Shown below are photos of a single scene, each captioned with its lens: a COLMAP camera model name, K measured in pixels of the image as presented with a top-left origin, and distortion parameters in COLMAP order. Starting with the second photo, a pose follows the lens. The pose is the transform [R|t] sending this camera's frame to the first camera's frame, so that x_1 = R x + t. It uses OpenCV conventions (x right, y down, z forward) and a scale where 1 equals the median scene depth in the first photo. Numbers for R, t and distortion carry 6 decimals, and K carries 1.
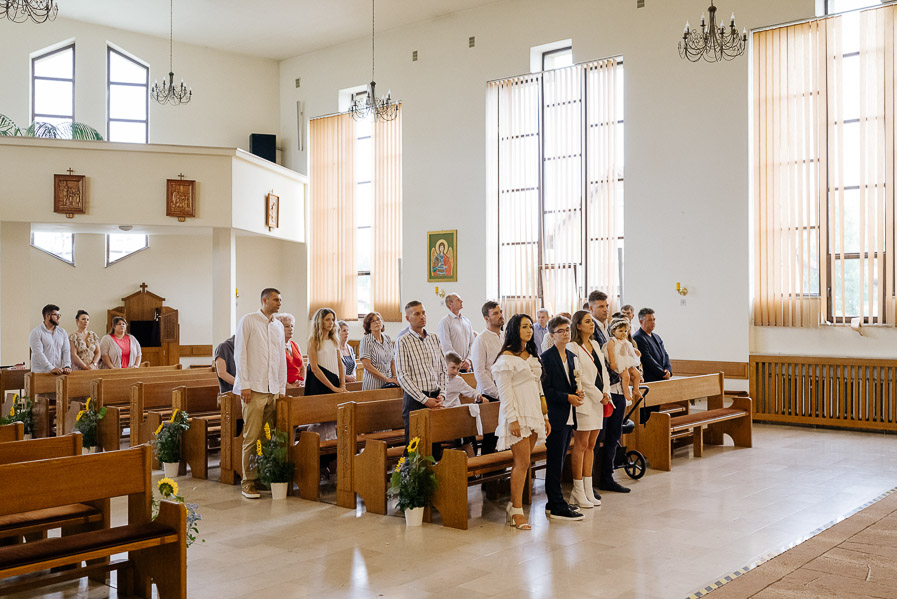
lens RADIAL K [[1081.2, 0, 448.5], [0, 1081.2, 299.5], [0, 0, 1]] dist [-0.013311, 0.004888]
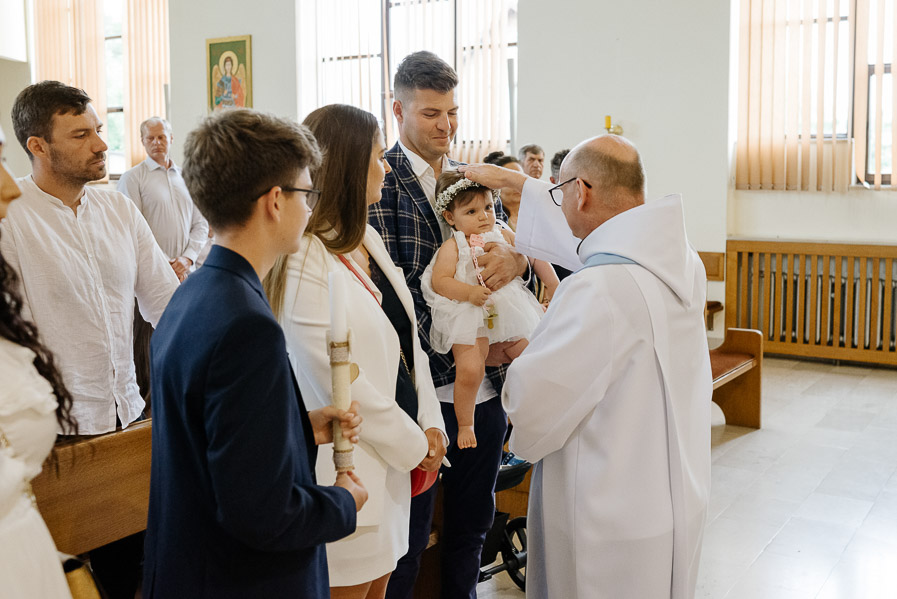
lens RADIAL K [[1081.2, 0, 448.5], [0, 1081.2, 299.5], [0, 0, 1]] dist [-0.013311, 0.004888]
pose [[0.995440, -0.008732, 0.094987, 0.072665], [-0.002706, 0.992815, 0.119631, 0.014002], [-0.095349, -0.119343, 0.988264, 0.433733]]
